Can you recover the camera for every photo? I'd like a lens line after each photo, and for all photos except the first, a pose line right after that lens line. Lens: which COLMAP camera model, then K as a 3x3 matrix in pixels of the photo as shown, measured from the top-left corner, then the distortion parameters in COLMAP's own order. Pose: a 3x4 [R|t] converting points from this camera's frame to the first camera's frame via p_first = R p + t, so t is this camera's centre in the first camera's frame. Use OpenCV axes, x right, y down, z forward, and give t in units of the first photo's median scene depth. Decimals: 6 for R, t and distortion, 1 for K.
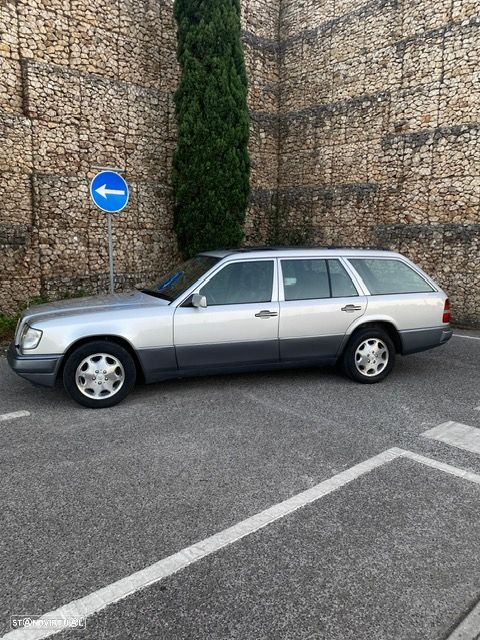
lens RADIAL K [[487.0, 0, 240.0], [0, 487.0, 320.0], [0, 0, 1]] dist [0.005615, -0.004745]
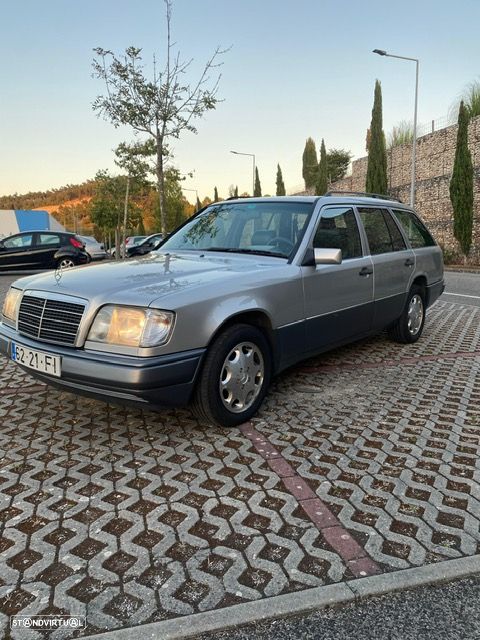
lens RADIAL K [[487.0, 0, 240.0], [0, 487.0, 320.0], [0, 0, 1]] dist [0.005615, -0.004745]
pose [[0.848120, -0.098508, 0.520565, -0.261443], [0.081181, 0.995122, 0.056048, 0.002933], [-0.523547, -0.005276, 0.851980, 0.189636]]
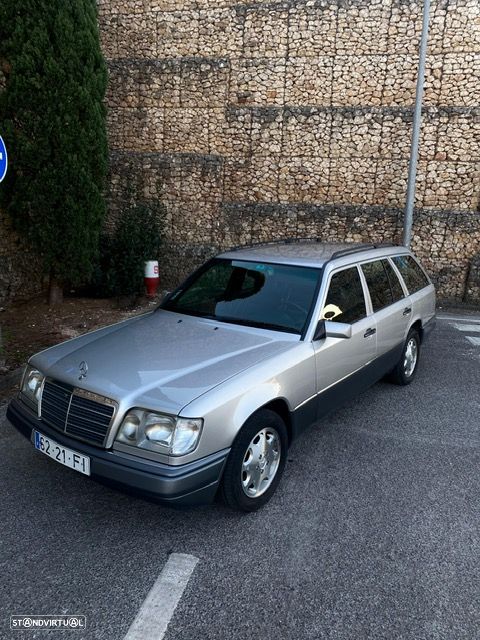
lens RADIAL K [[487.3, 0, 239.9], [0, 487.3, 318.4], [0, 0, 1]] dist [0.001705, -0.000687]
pose [[0.822053, -0.116271, 0.557414, -0.280709], [0.072418, 0.992329, 0.100191, -0.063709], [-0.564787, -0.041996, 0.824167, 0.197871]]
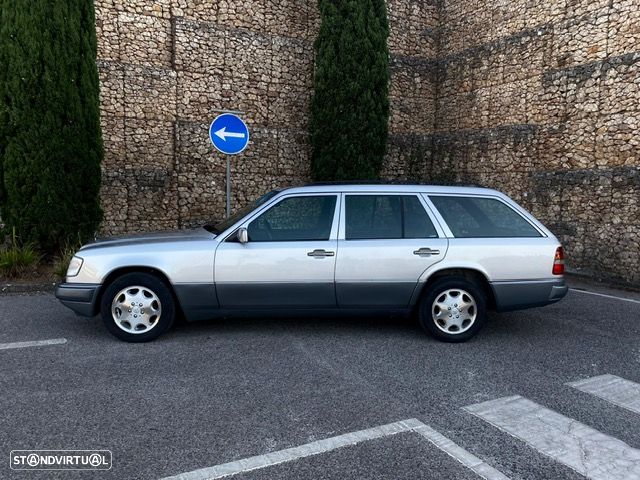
lens RADIAL K [[487.0, 0, 318.2], [0, 487.0, 240.1], [0, 0, 1]] dist [0.005615, -0.004745]
pose [[0.970361, 0.030534, -0.239721, 0.122831], [-0.047557, 0.996715, -0.065551, 0.010405], [0.236932, 0.075009, 0.968626, 0.058201]]
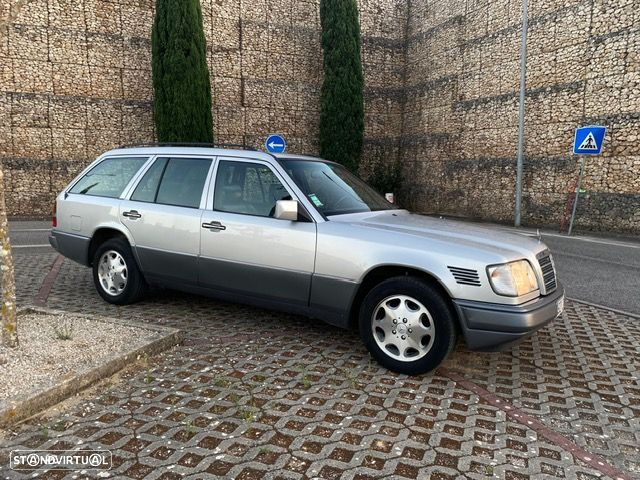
lens RADIAL K [[484.1, 0, 321.1], [0, 484.1, 240.9], [0, 0, 1]] dist [0.006049, -0.004578]
pose [[0.953643, 0.036934, -0.298665, 0.397662], [-0.046404, 0.998618, -0.024675, 0.131427], [0.297341, 0.037390, 0.954039, -0.635872]]
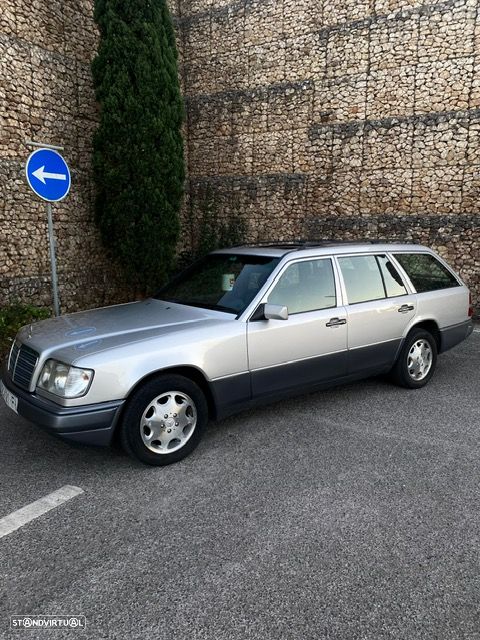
lens RADIAL K [[487.9, 0, 238.7], [0, 487.9, 321.3], [0, 0, 1]] dist [0.002323, -0.006547]
pose [[0.953292, -0.064734, 0.295033, -0.166867], [0.059269, 0.997865, 0.027439, -0.021606], [-0.296179, -0.008671, 0.955093, 0.110085]]
